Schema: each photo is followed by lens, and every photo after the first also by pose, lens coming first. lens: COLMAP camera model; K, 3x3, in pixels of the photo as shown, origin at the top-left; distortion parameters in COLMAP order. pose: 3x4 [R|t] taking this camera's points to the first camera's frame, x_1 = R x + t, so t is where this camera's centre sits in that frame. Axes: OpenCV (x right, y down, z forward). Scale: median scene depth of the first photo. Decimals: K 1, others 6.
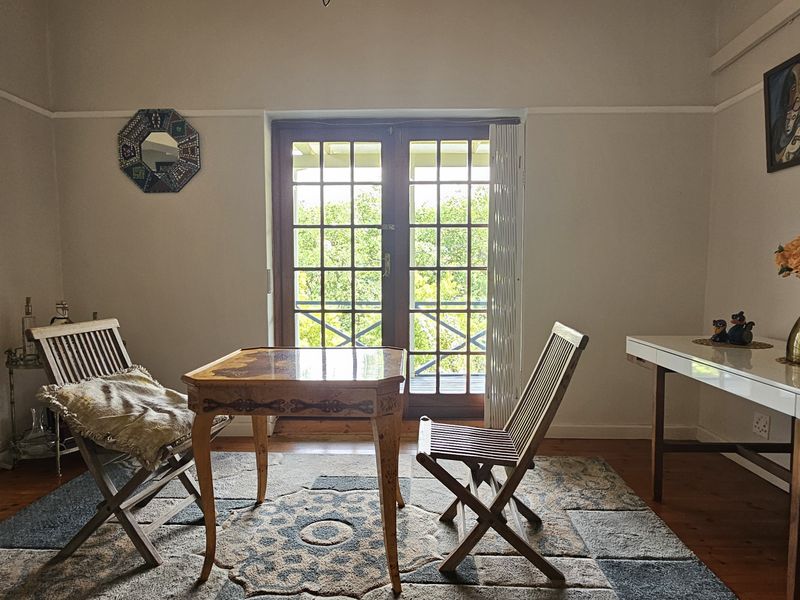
lens RADIAL K [[527.8, 0, 399.1], [0, 527.8, 300.8], [0, 0, 1]] dist [-0.002762, 0.000844]
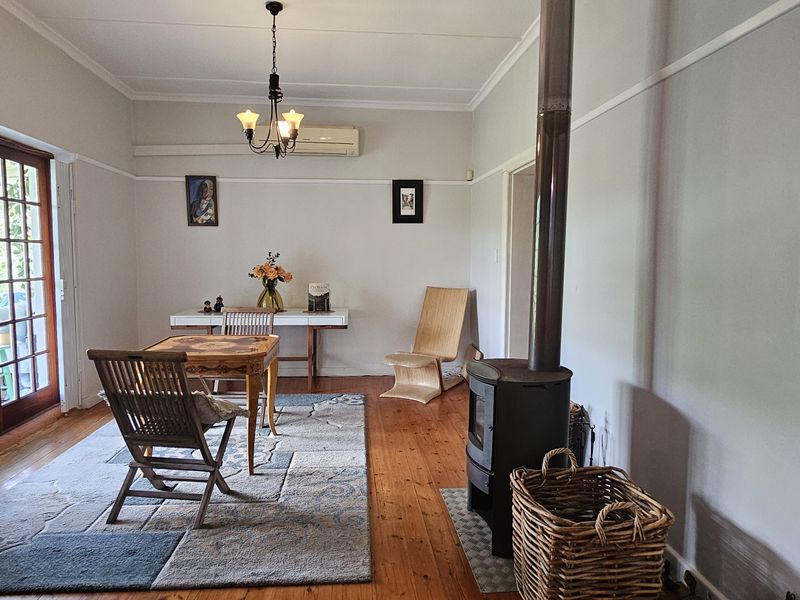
lens RADIAL K [[527.8, 0, 400.2], [0, 527.8, 300.8], [0, 0, 1]] dist [-0.002762, 0.000844]
pose [[-0.124573, -0.082363, 0.988786, -1.077836], [0.050892, 0.994707, 0.089268, -0.078204], [-0.990904, 0.061442, -0.119722, 0.366577]]
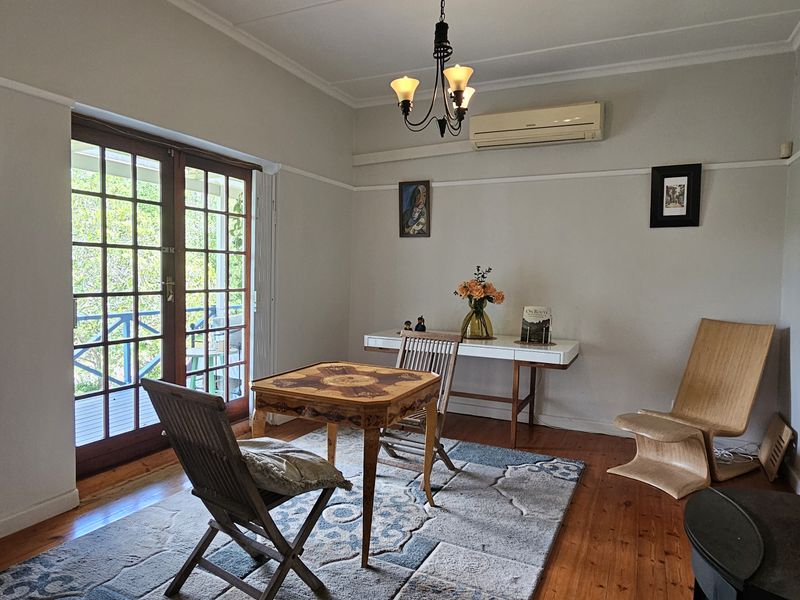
lens RADIAL K [[527.8, 0, 393.2], [0, 527.8, 302.1], [0, 0, 1]] dist [-0.002762, 0.000844]
pose [[0.406738, -0.042080, 0.912575, -0.754744], [0.031671, 0.998988, 0.031949, -0.062730], [-0.912996, 0.015907, 0.407659, 0.227452]]
